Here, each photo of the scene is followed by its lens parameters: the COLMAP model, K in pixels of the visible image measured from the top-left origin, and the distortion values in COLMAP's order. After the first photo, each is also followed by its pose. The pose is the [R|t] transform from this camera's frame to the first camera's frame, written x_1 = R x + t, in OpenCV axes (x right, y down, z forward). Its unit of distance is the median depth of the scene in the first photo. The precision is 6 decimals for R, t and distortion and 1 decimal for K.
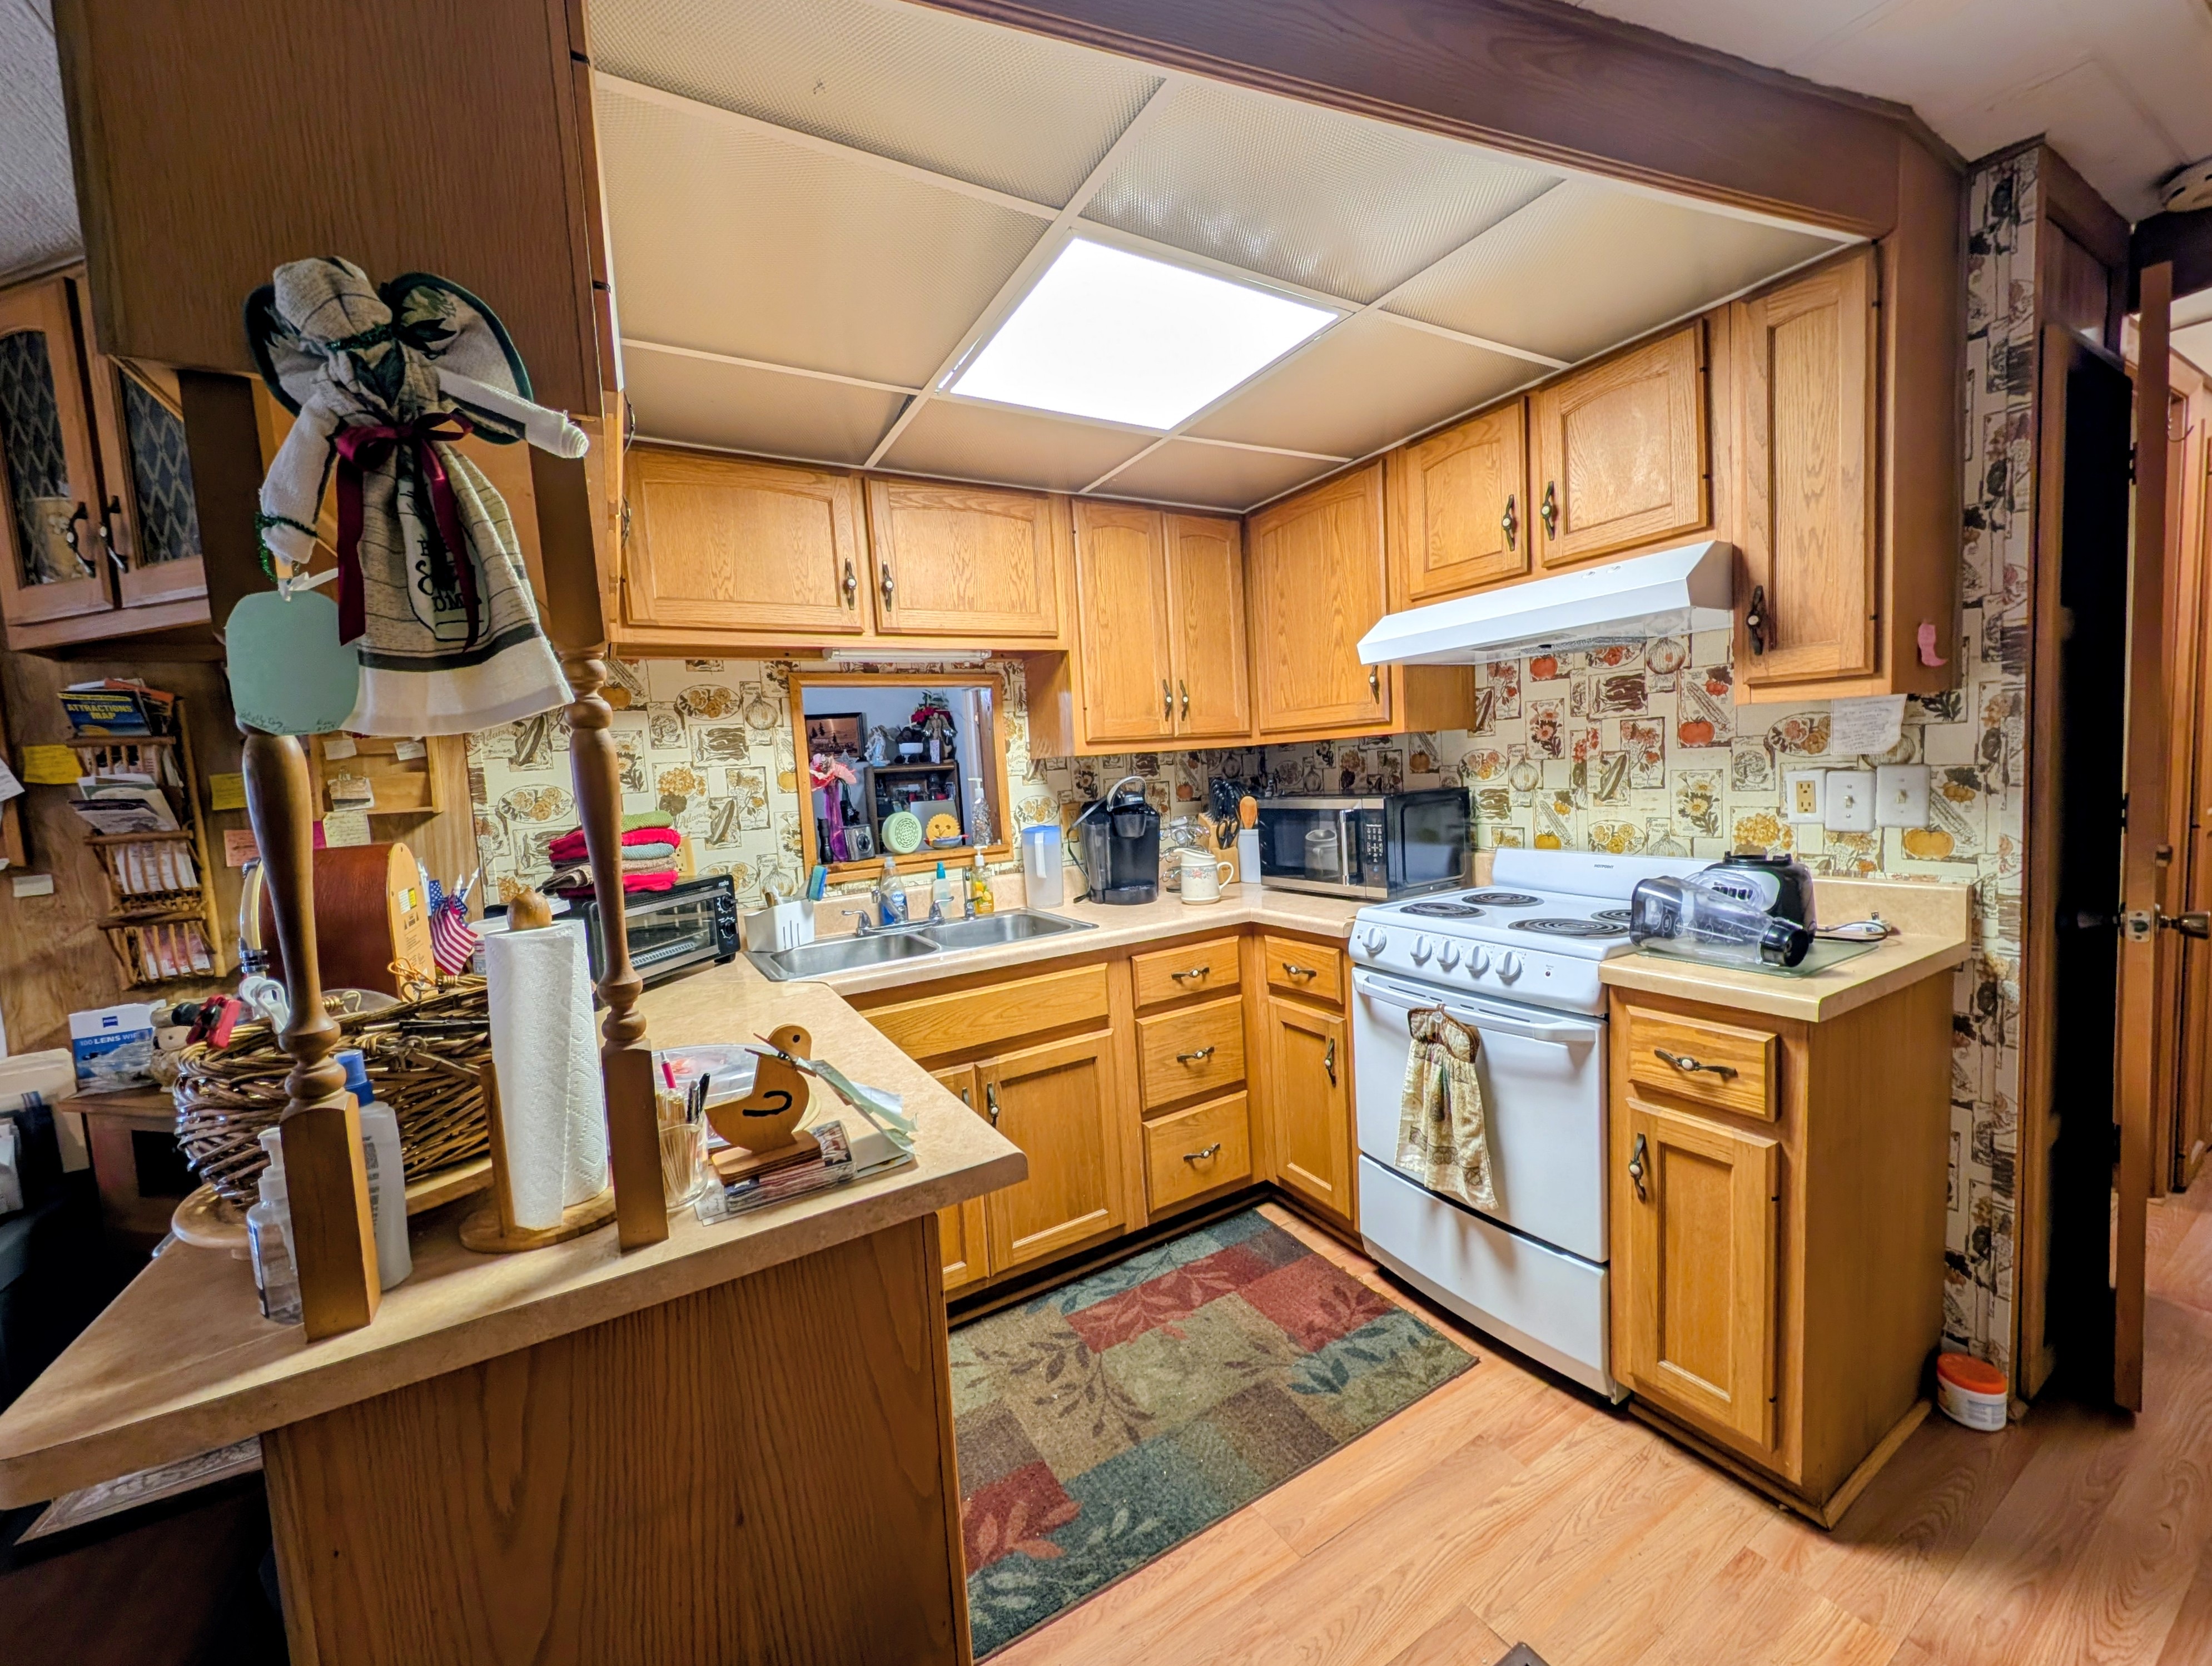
lens RADIAL K [[865.6, 0, 1098.7], [0, 865.6, 832.9], [0, 0, 1]] dist [0.019357, -0.011392]
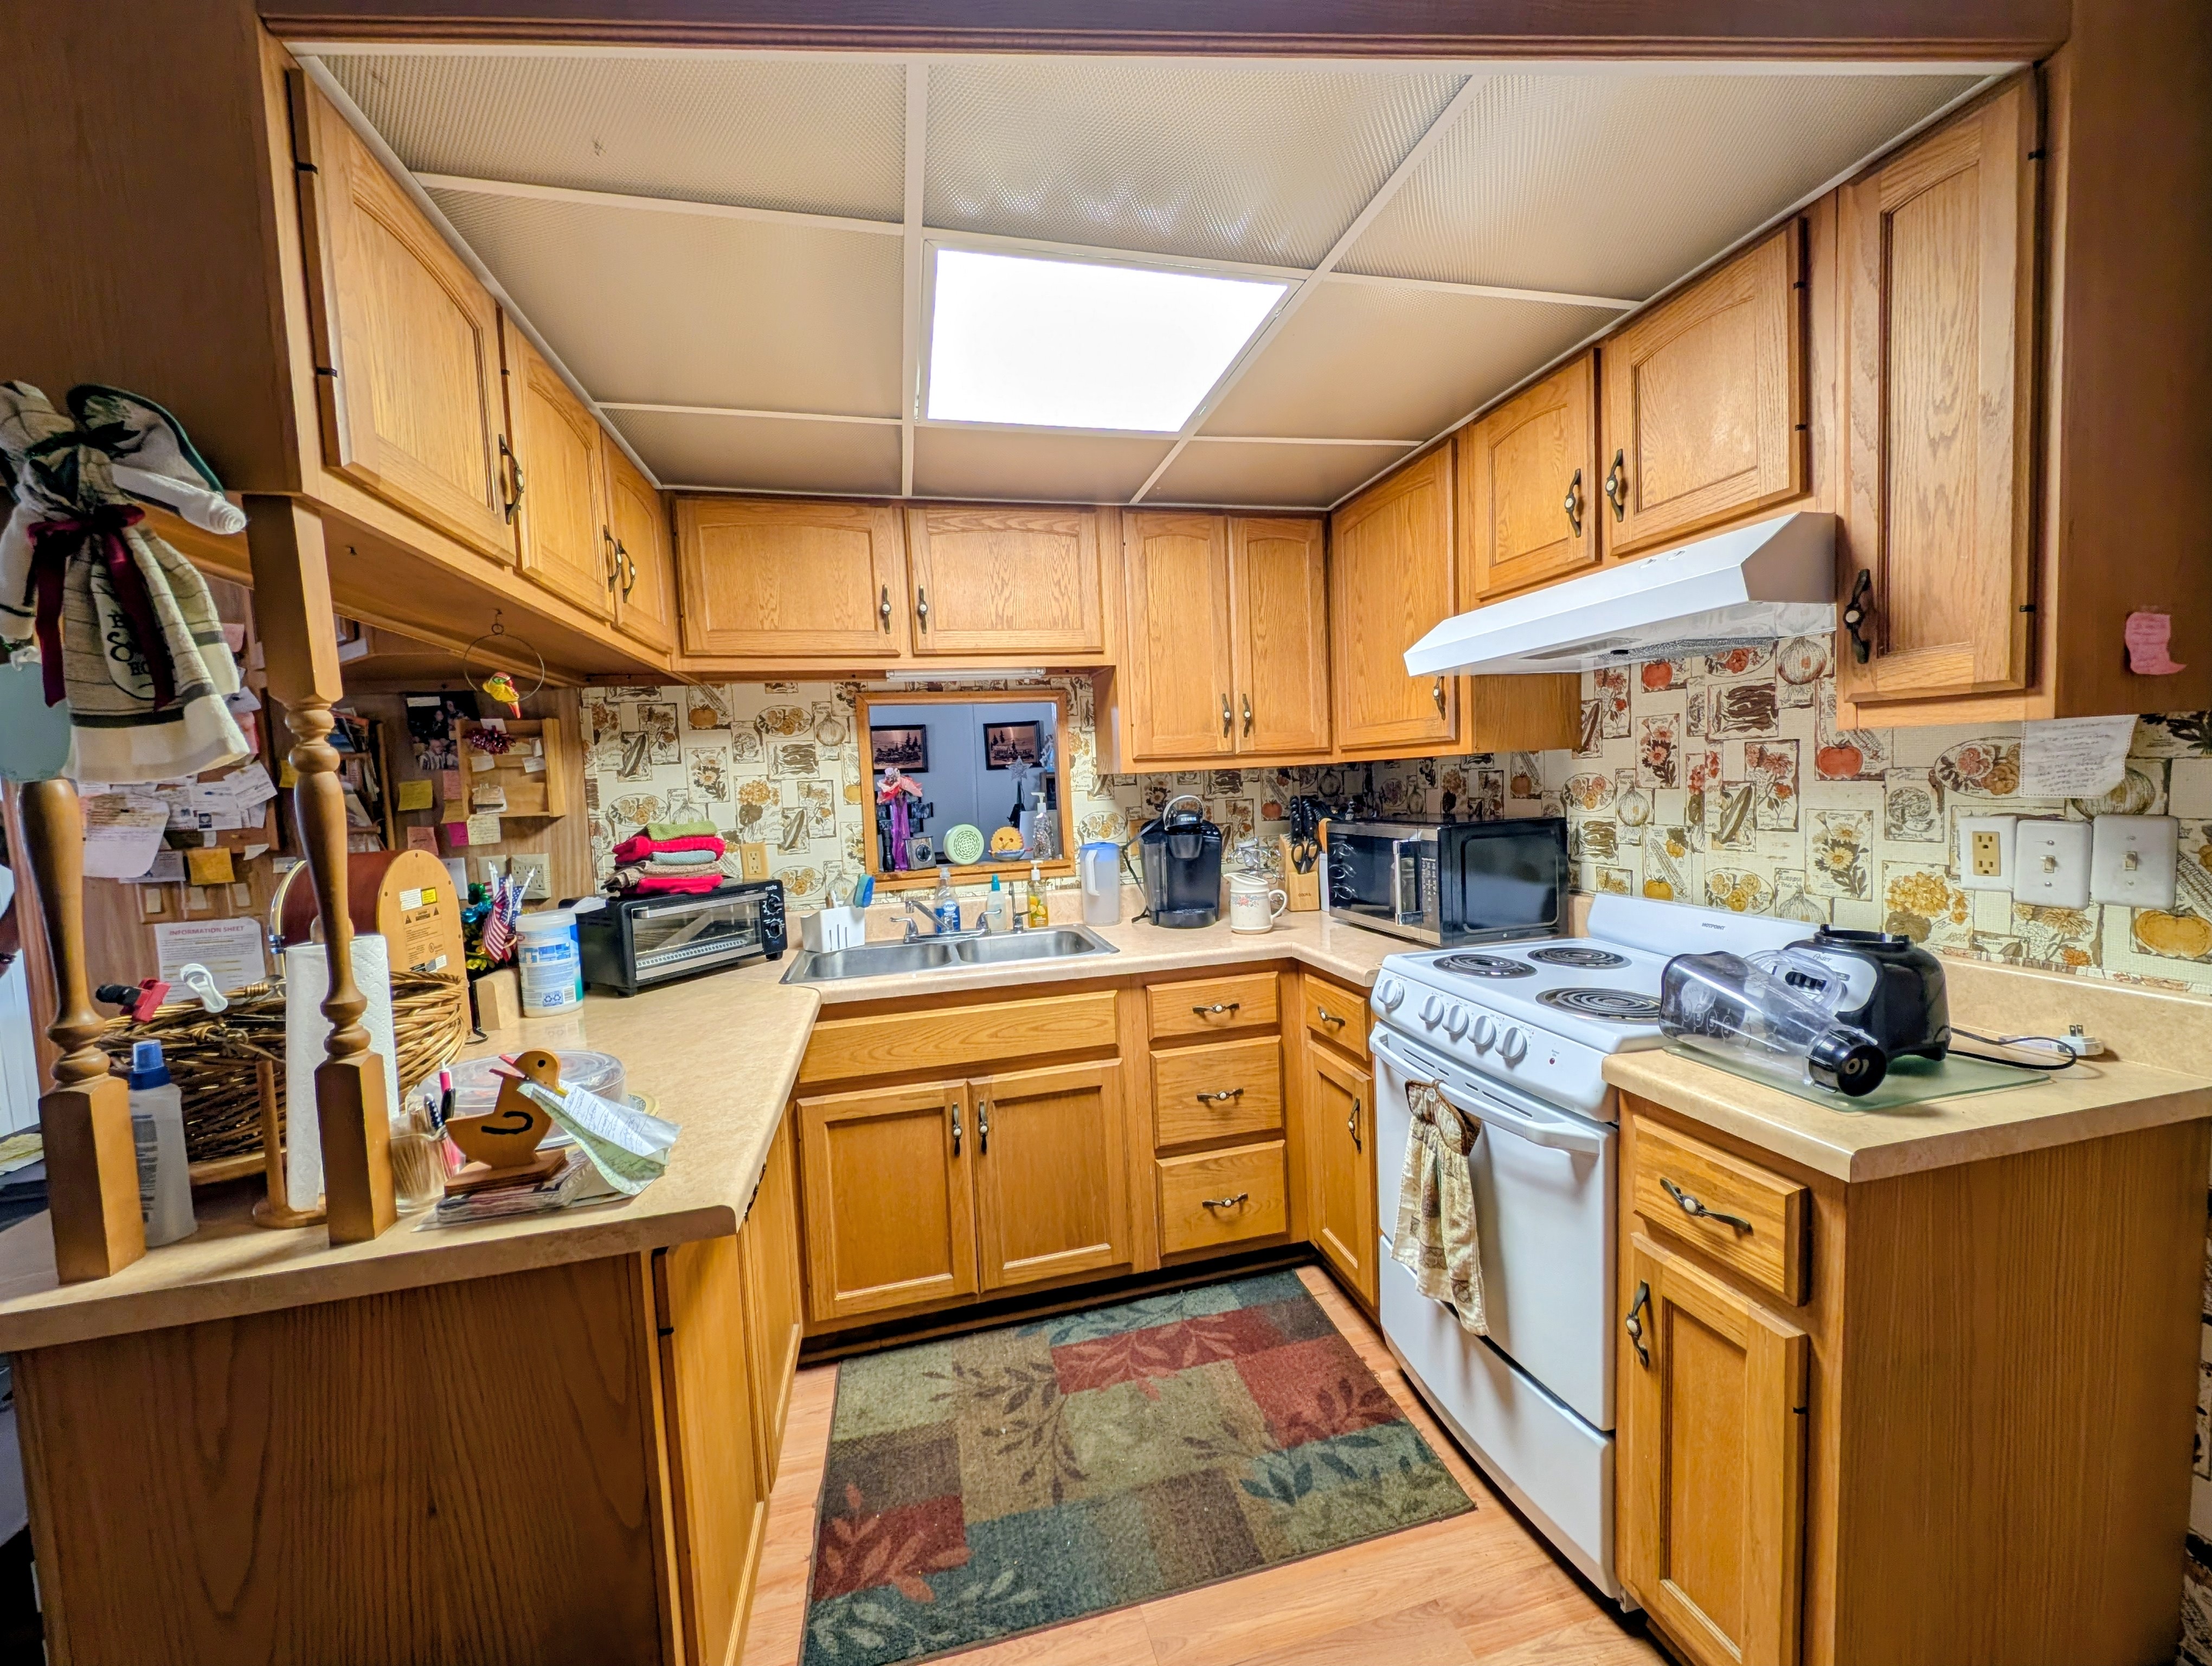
lens RADIAL K [[844.0, 0, 1105.9], [0, 844.0, 831.8], [0, 0, 1]] dist [0.013166, -0.004755]
pose [[0.957254, 0.035329, -0.287083, 0.276762], [-0.035066, 0.999367, 0.006058, -0.033856], [0.287115, 0.004268, 0.957887, 0.100356]]
